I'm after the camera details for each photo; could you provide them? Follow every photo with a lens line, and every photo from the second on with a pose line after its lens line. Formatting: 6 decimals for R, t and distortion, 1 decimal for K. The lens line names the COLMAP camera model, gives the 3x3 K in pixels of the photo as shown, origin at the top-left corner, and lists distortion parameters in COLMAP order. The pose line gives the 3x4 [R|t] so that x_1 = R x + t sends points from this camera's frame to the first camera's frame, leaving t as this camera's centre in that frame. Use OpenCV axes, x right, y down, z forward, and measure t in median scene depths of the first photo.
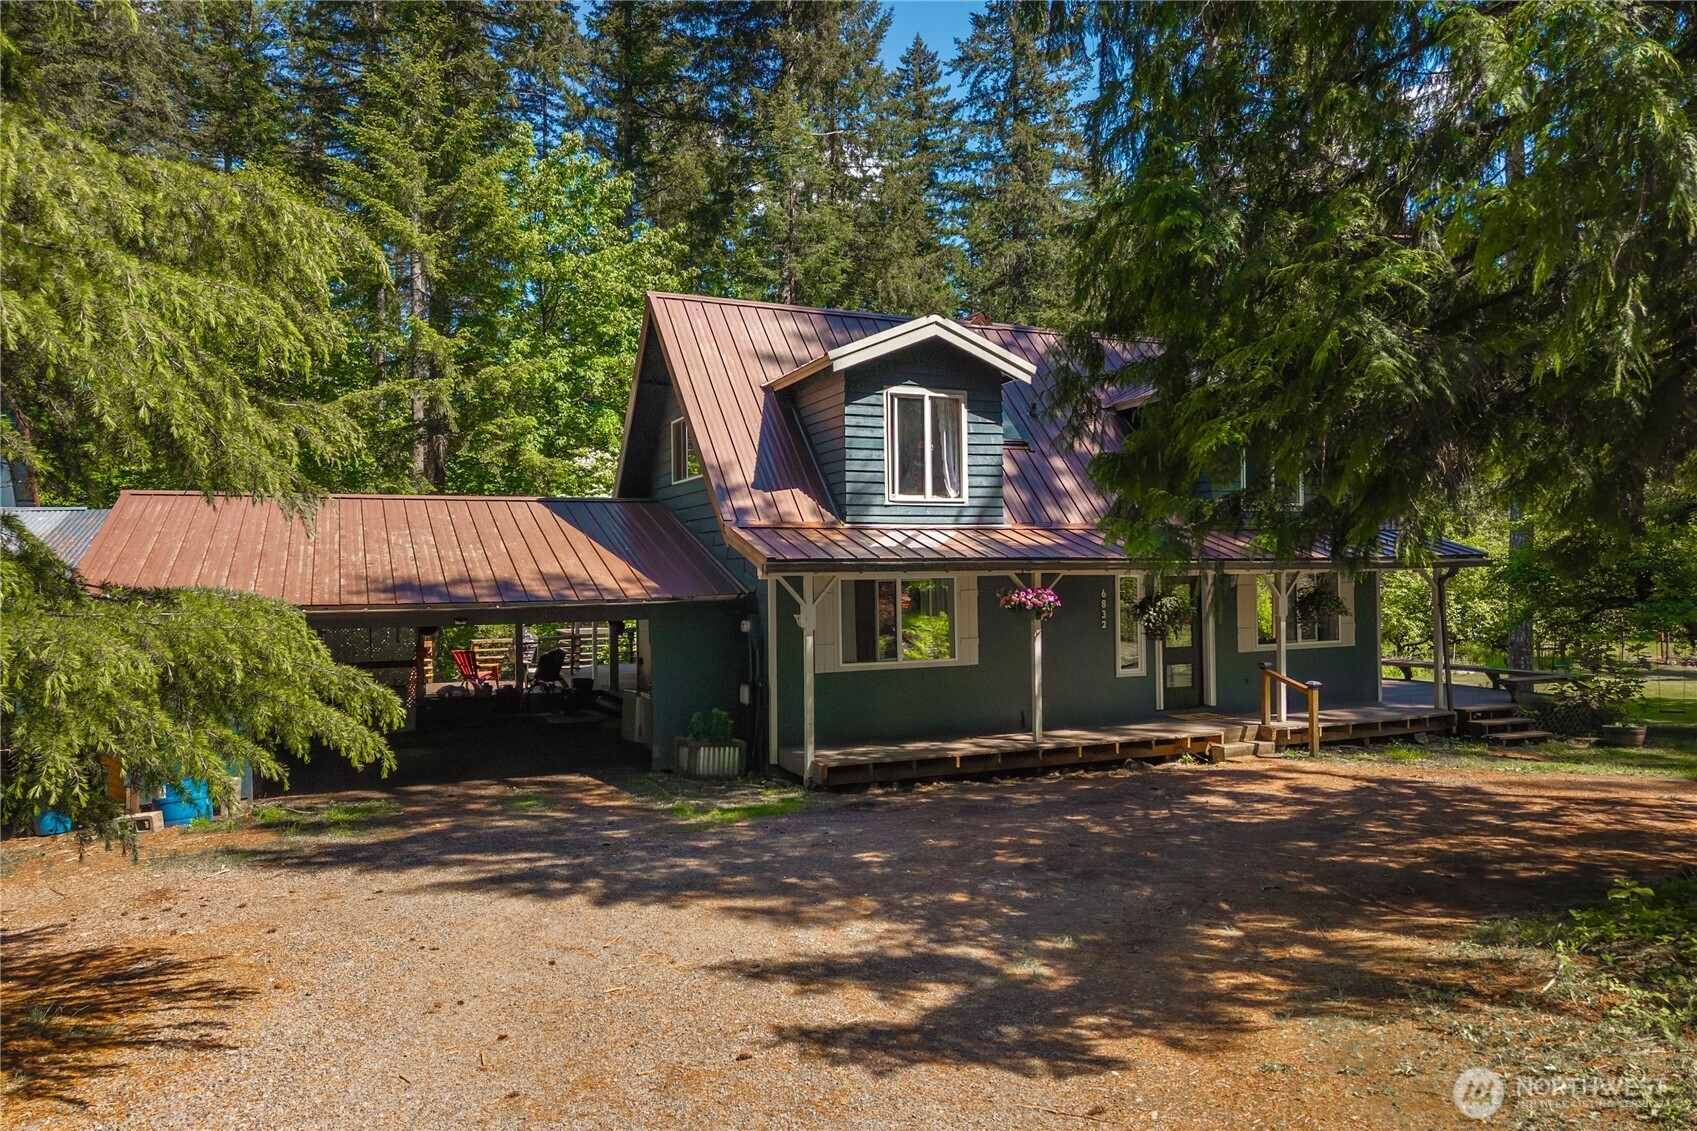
lens RADIAL K [[1142.5, 0, 849.3], [0, 1142.5, 563.2], [0, 0, 1]] dist [0.011193, -0.001833]
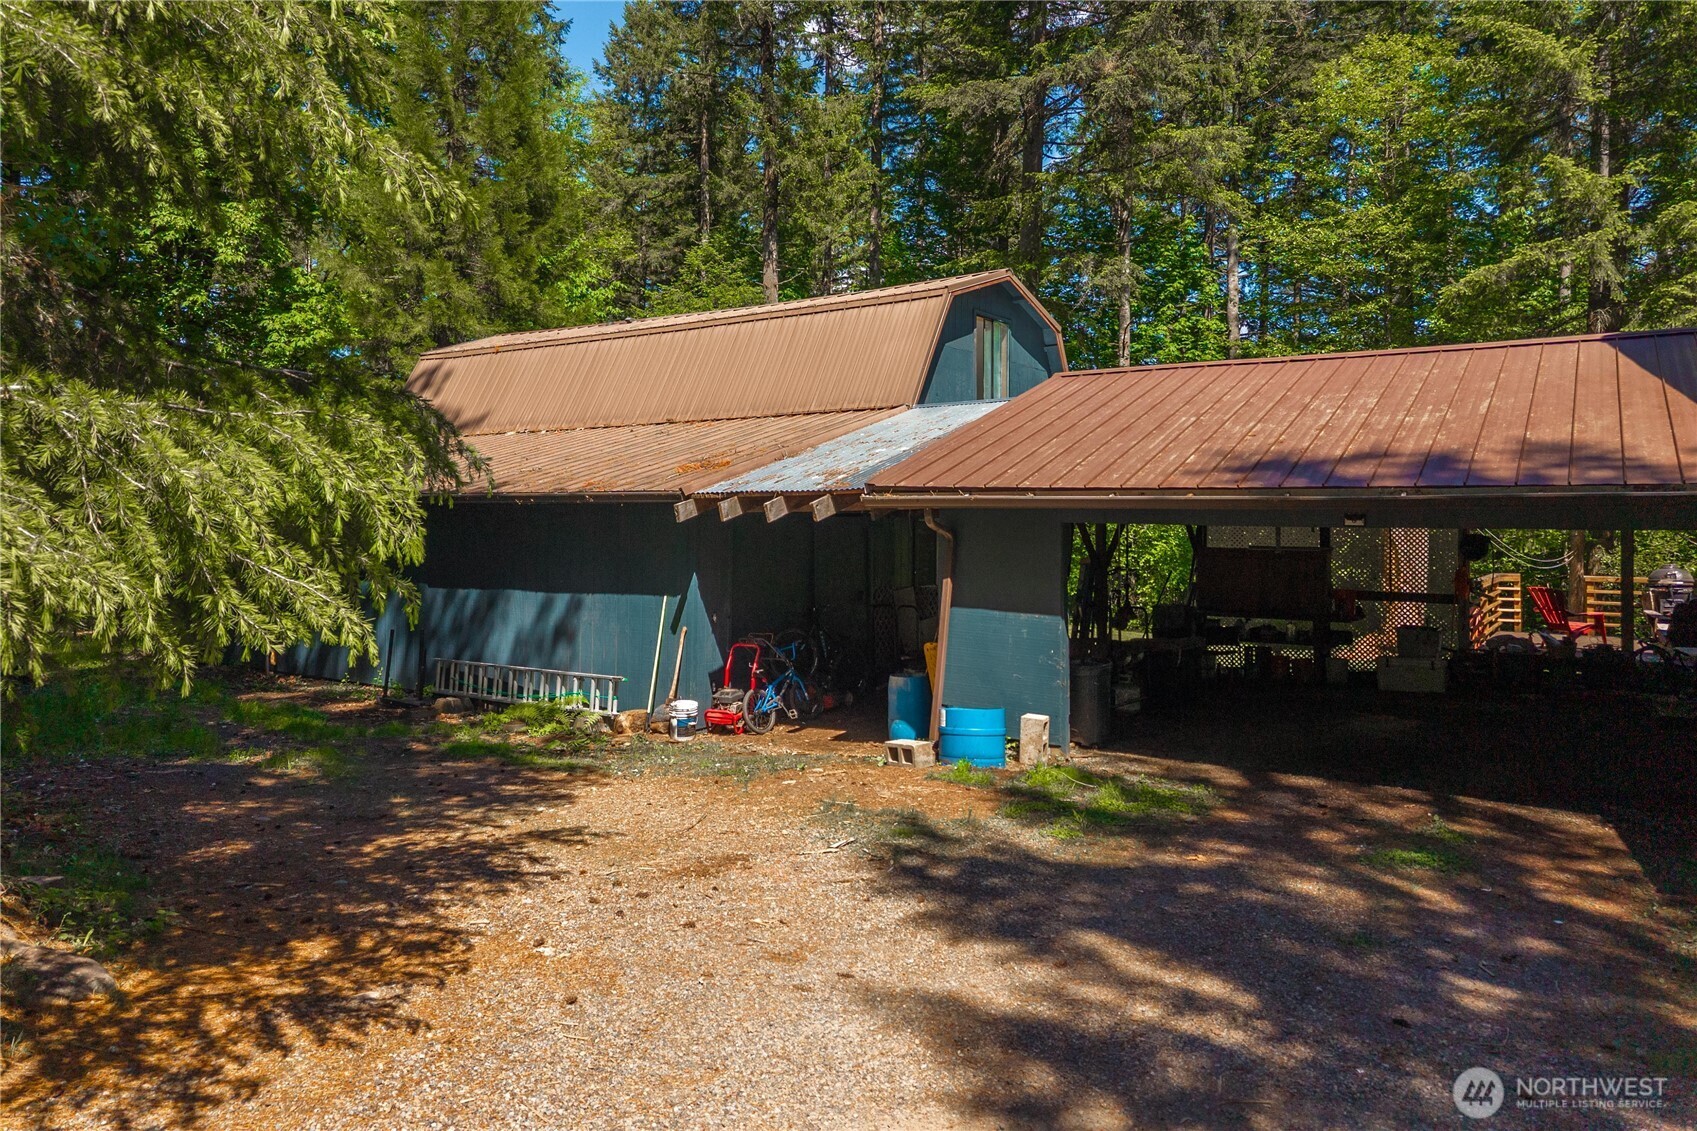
lens RADIAL K [[1142.5, 0, 841.2], [0, 1142.5, 495.5], [0, 0, 1]] dist [0.011193, -0.001833]
pose [[0.543068, 0.002986, -0.839683, 0.022097], [-0.006386, 0.999979, -0.000574, 0.039482], [0.839664, 0.005674, 0.543076, 0.439121]]
